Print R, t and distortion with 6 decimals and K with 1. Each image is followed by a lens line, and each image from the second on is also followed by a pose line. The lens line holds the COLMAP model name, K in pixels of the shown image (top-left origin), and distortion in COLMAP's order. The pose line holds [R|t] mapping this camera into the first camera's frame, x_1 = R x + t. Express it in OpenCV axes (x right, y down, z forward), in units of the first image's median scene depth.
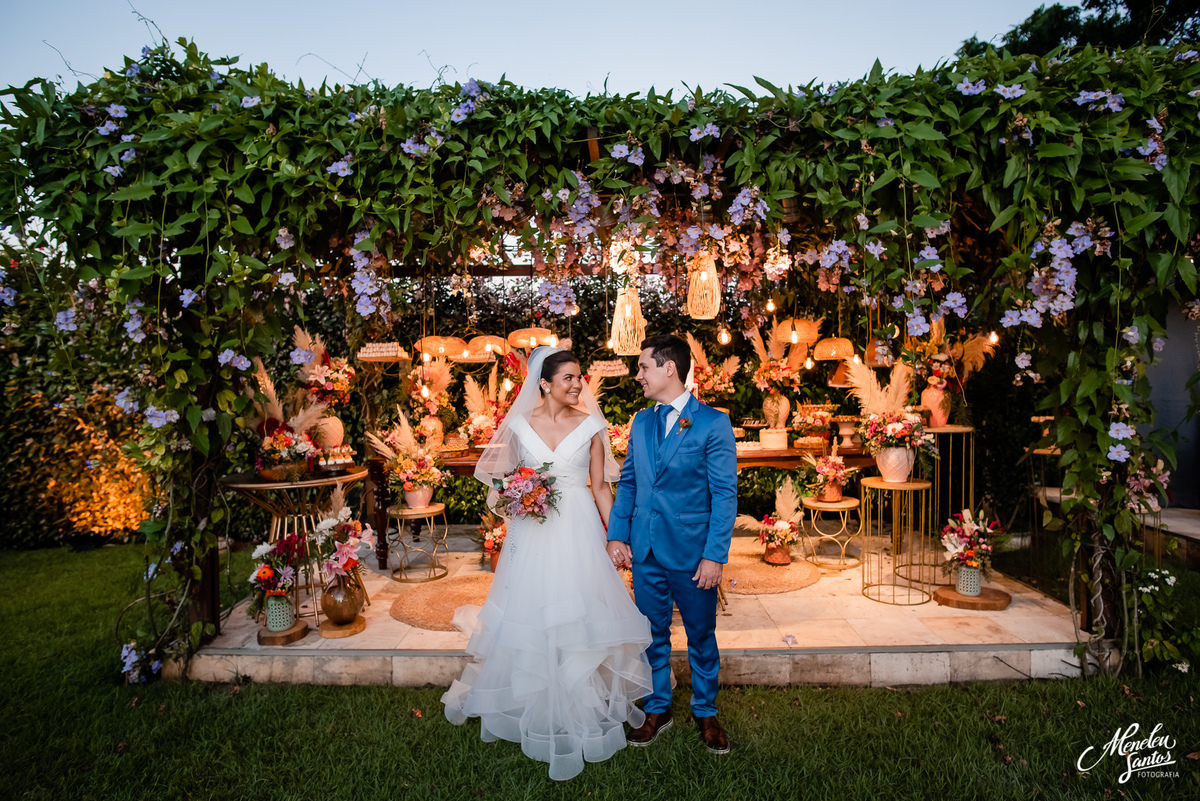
lens RADIAL K [[710.0, 0, 599.2], [0, 710.0, 399.5], [0, 0, 1]] dist [-0.031856, 0.013476]
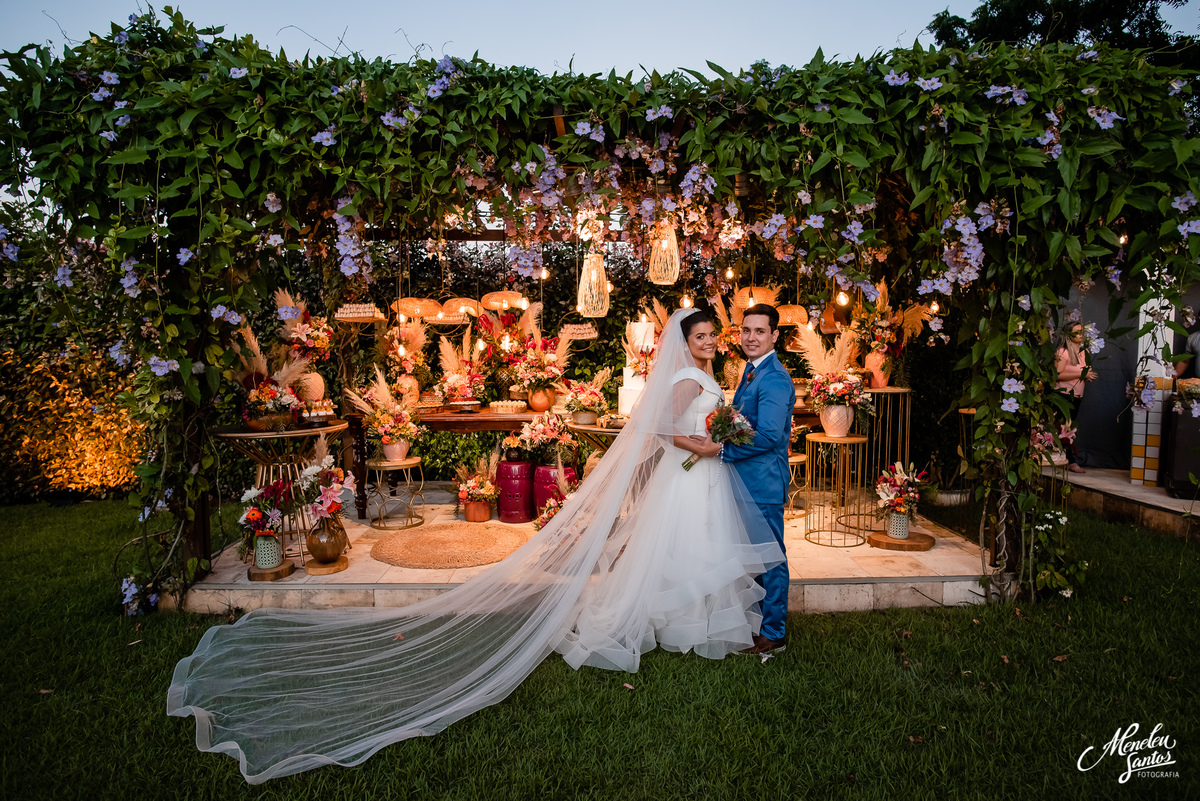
lens RADIAL K [[723.4, 0, 612.0], [0, 723.4, 409.4], [0, 0, 1]] dist [-0.029164, 0.009342]
pose [[0.998776, 0.007329, 0.048908, 0.020281], [-0.010021, 0.998435, 0.055022, 0.020116], [-0.048428, -0.055445, 0.997287, -0.125153]]
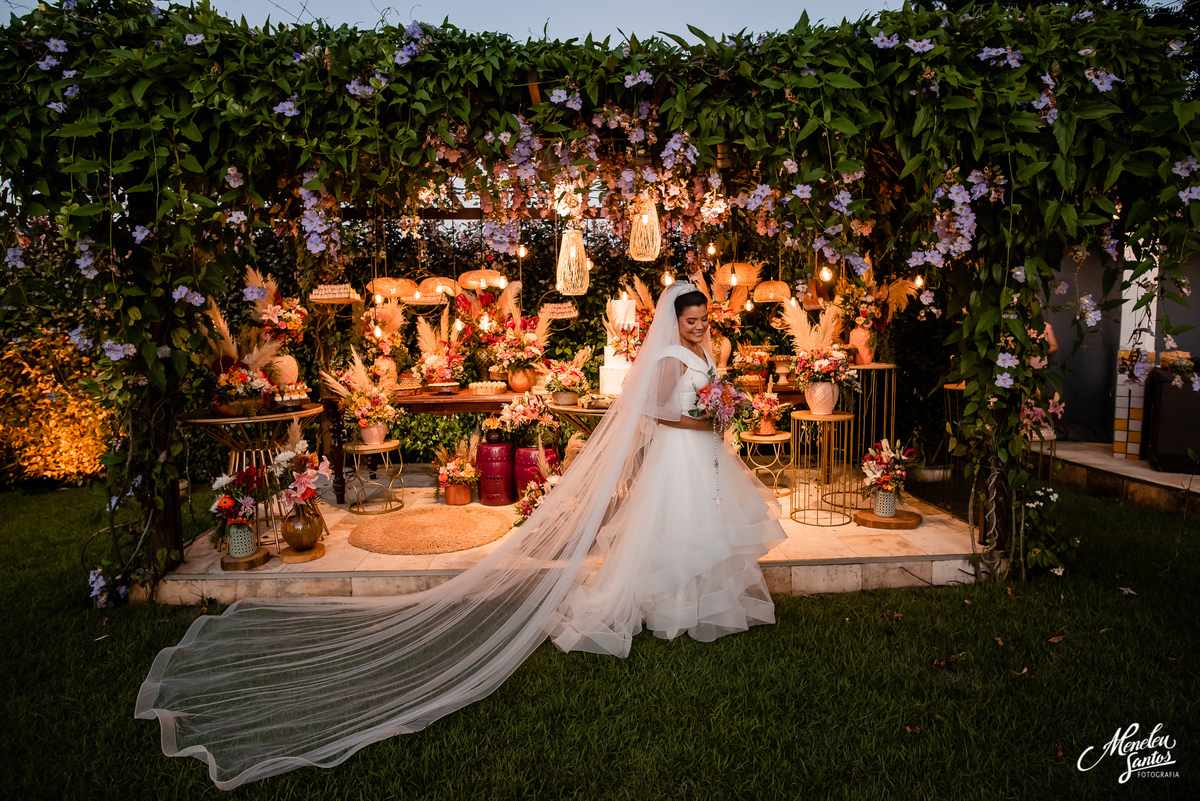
lens RADIAL K [[710.0, 0, 601.6], [0, 710.0, 402.7], [0, 0, 1]] dist [-0.031856, 0.013476]
pose [[0.998216, -0.006050, 0.059396, 0.024457], [0.001559, 0.997155, 0.075363, 0.020924], [-0.059683, -0.075136, 0.995386, -0.070829]]
